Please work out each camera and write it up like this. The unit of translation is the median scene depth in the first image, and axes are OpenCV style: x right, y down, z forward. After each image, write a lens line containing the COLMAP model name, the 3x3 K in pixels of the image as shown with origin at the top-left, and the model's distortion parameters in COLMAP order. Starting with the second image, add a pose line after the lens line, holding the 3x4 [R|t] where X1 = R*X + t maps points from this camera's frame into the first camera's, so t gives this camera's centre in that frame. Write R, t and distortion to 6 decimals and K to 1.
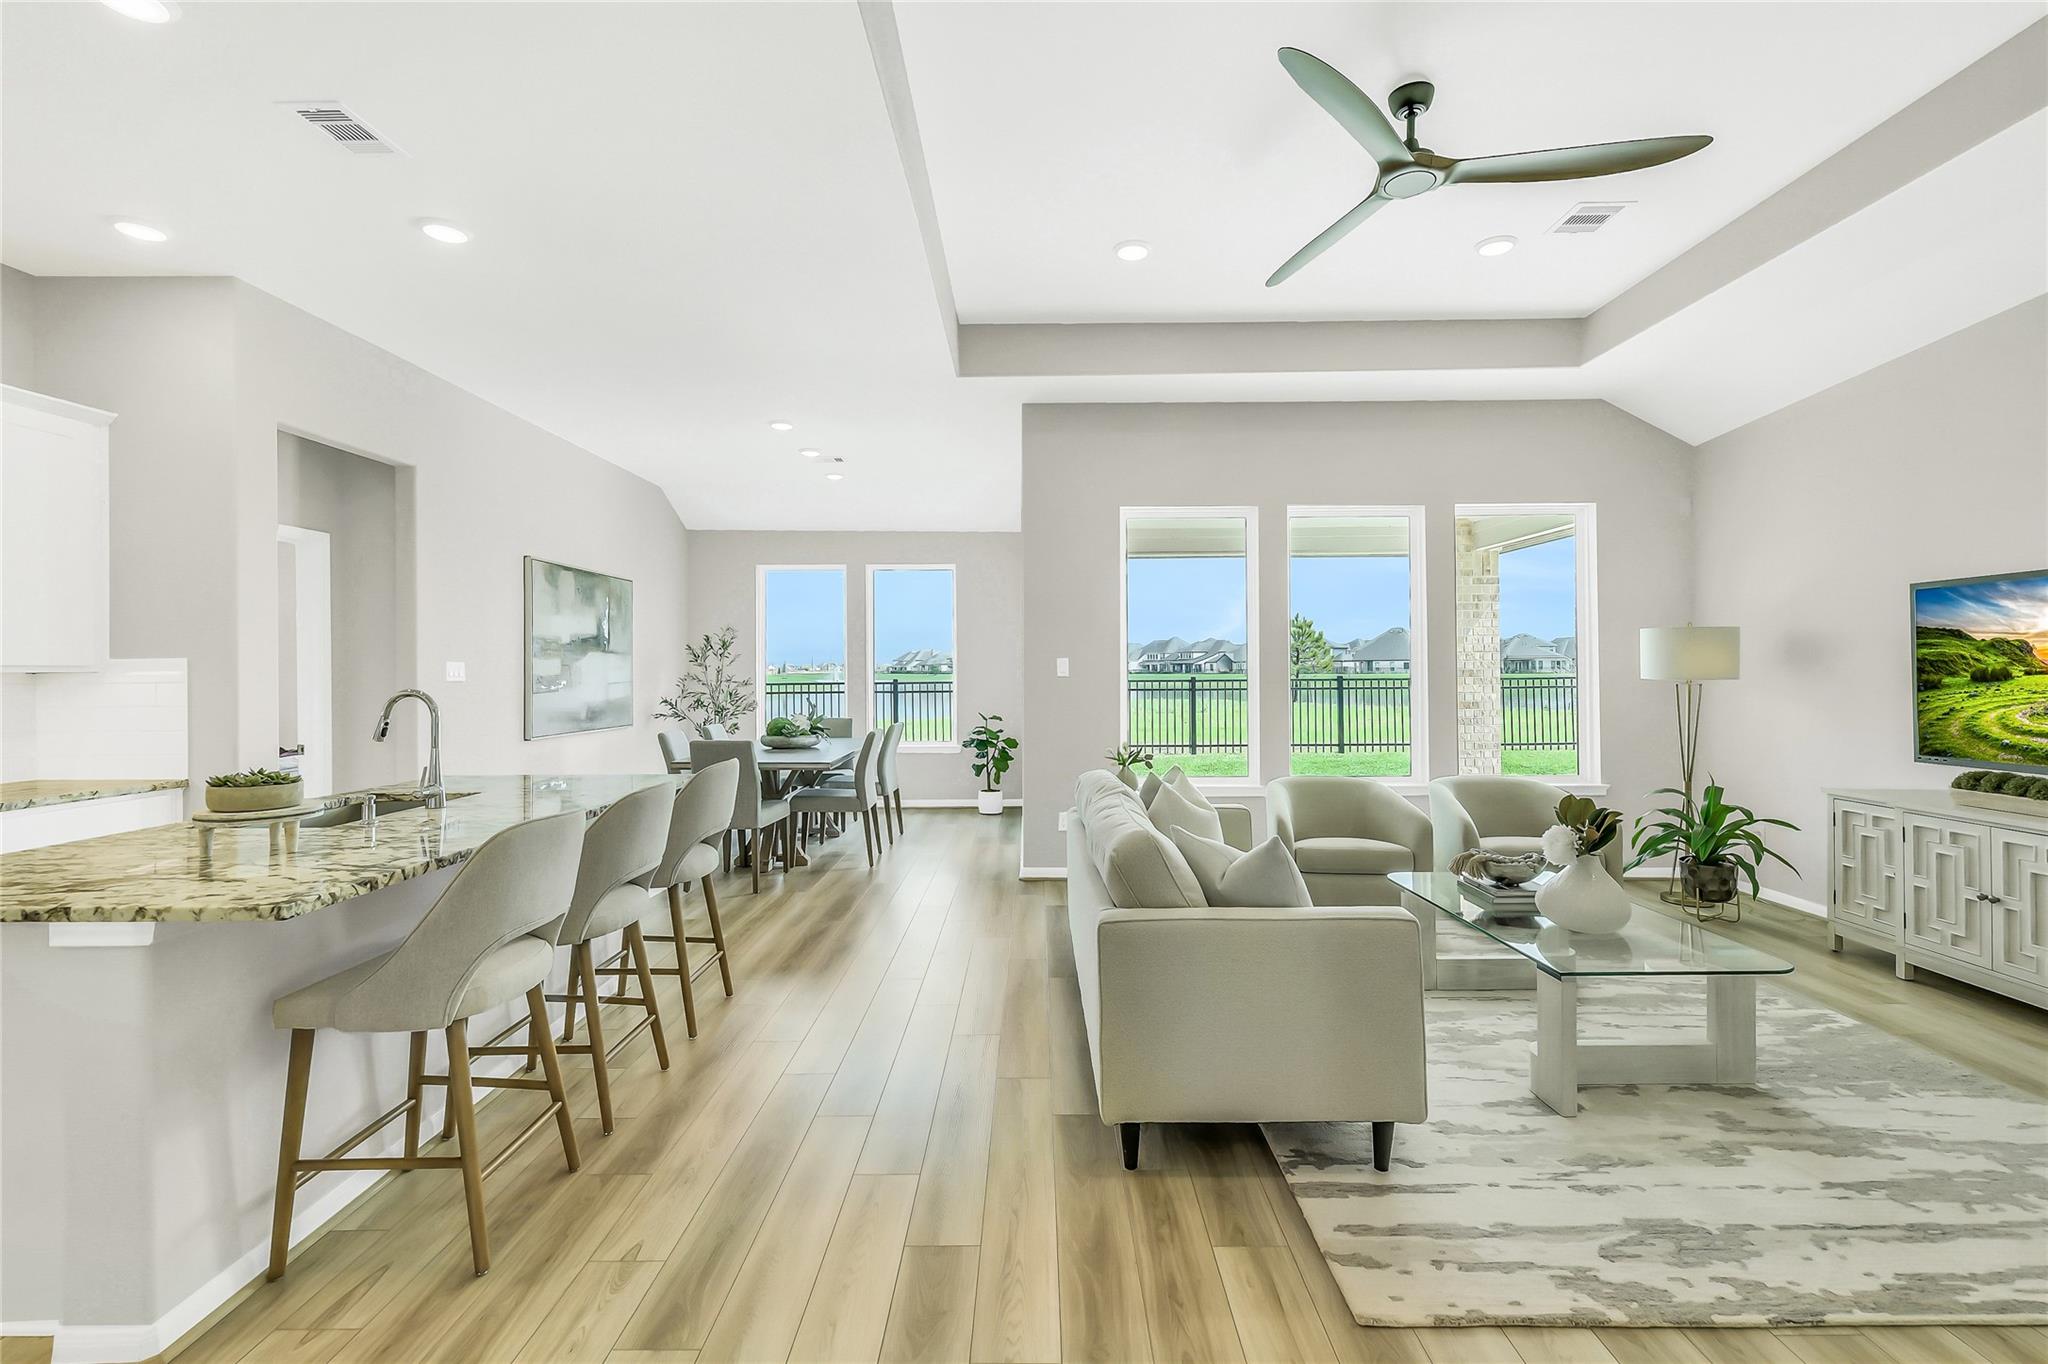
lens RADIAL K [[892.7, 0, 1023.0], [0, 892.7, 669.9], [0, 0, 1]] dist [0.013034, -0.005901]
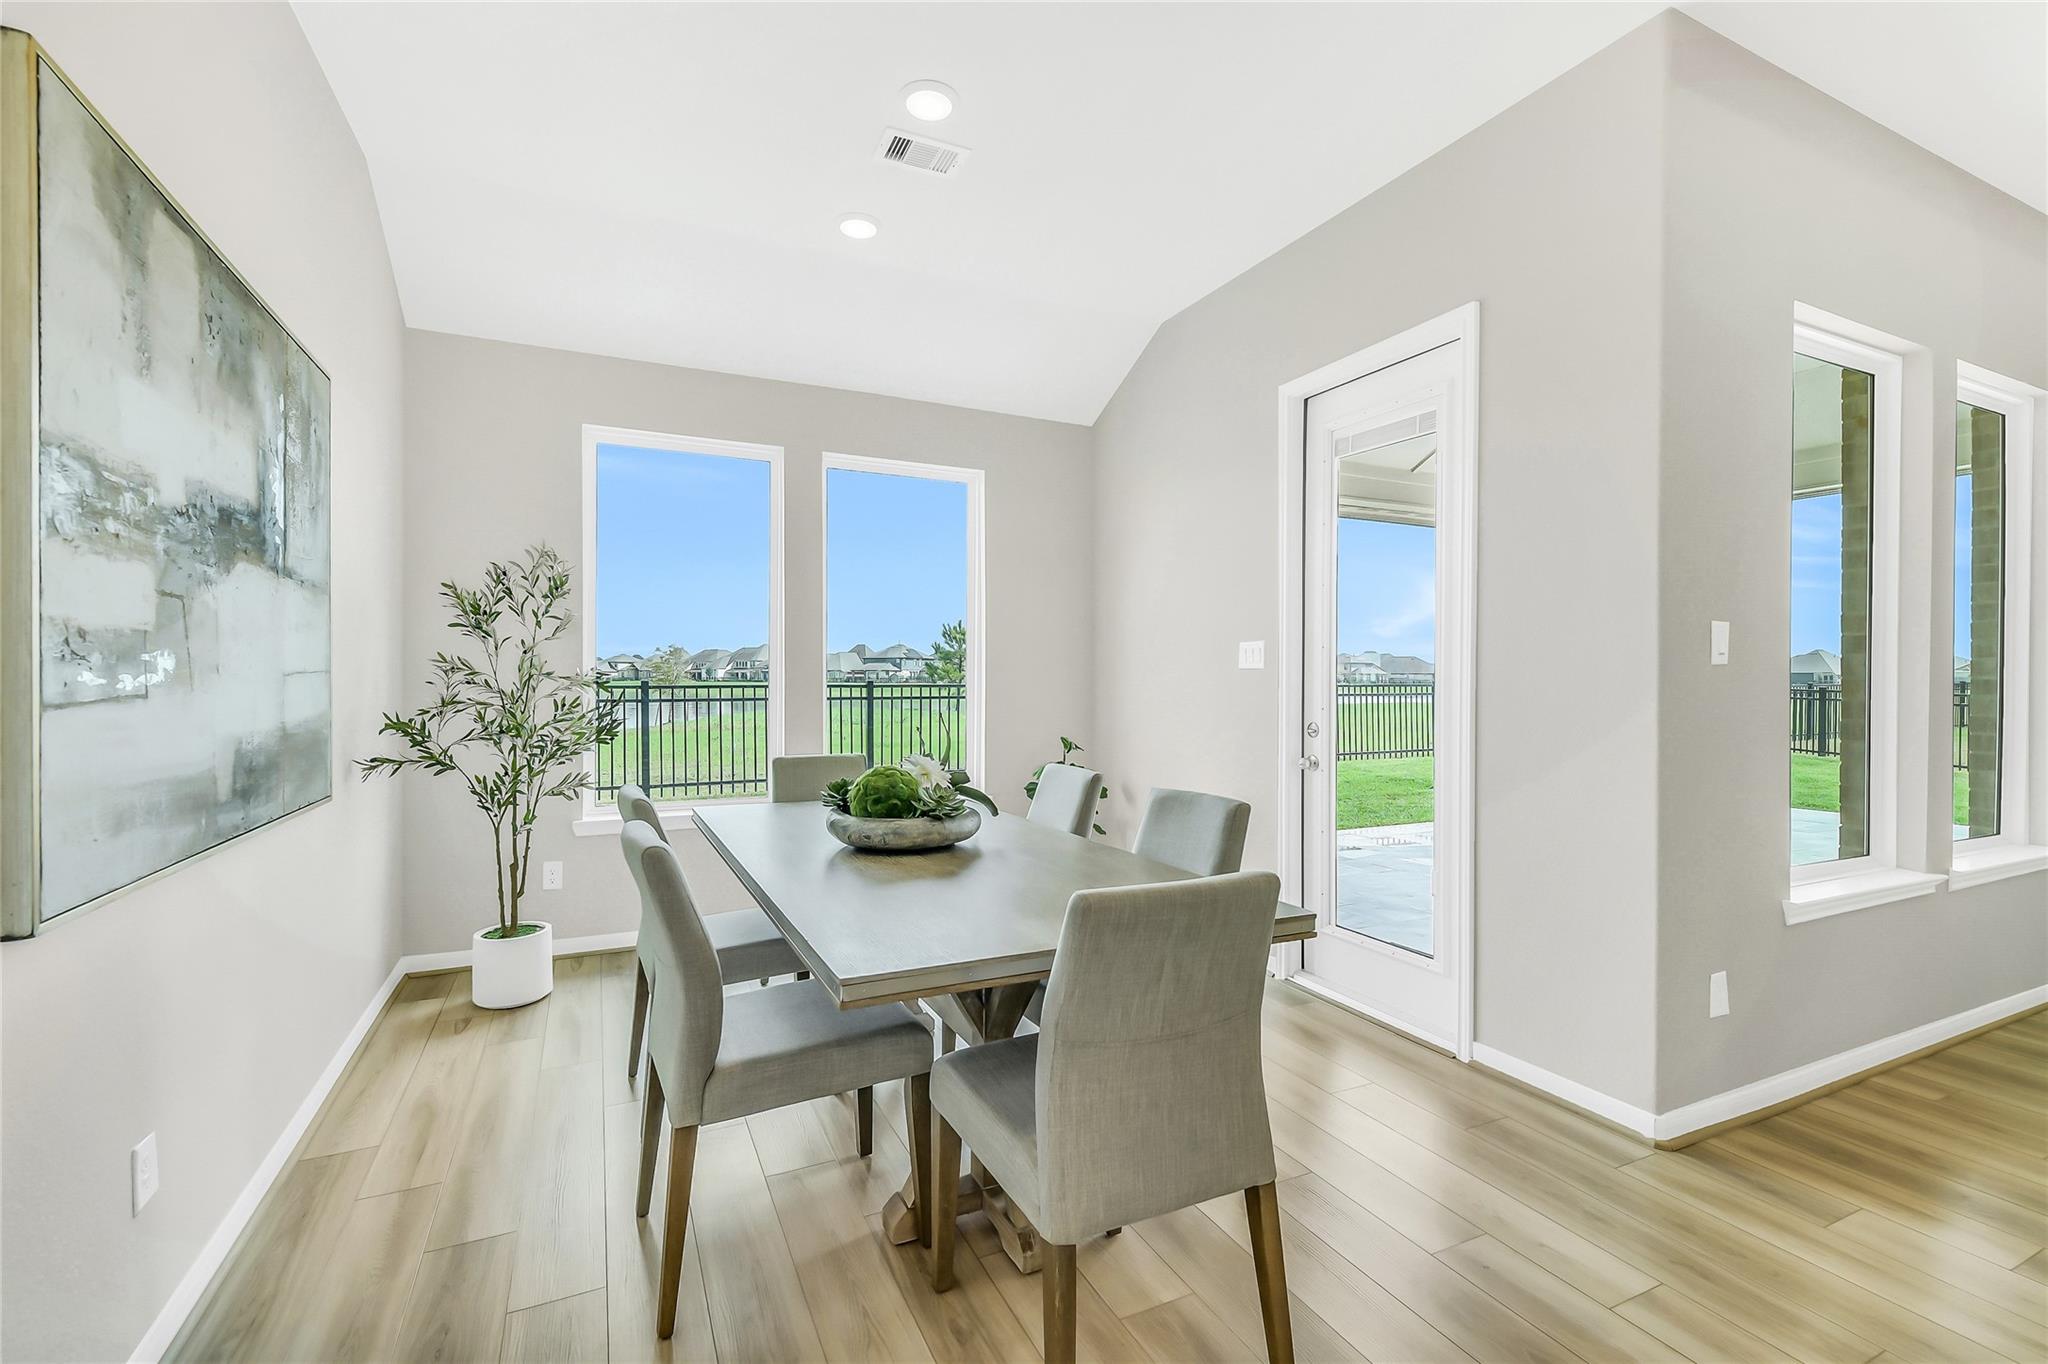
lens RADIAL K [[892.7, 0, 1025.1], [0, 892.7, 682.7], [0, 0, 1]] dist [0.013034, -0.005901]
pose [[0.892407, 0.006830, 0.451180, -0.439613], [-0.008965, 0.999956, 0.002596, 0.017887], [-0.451143, -0.006361, 0.892429, 0.712439]]
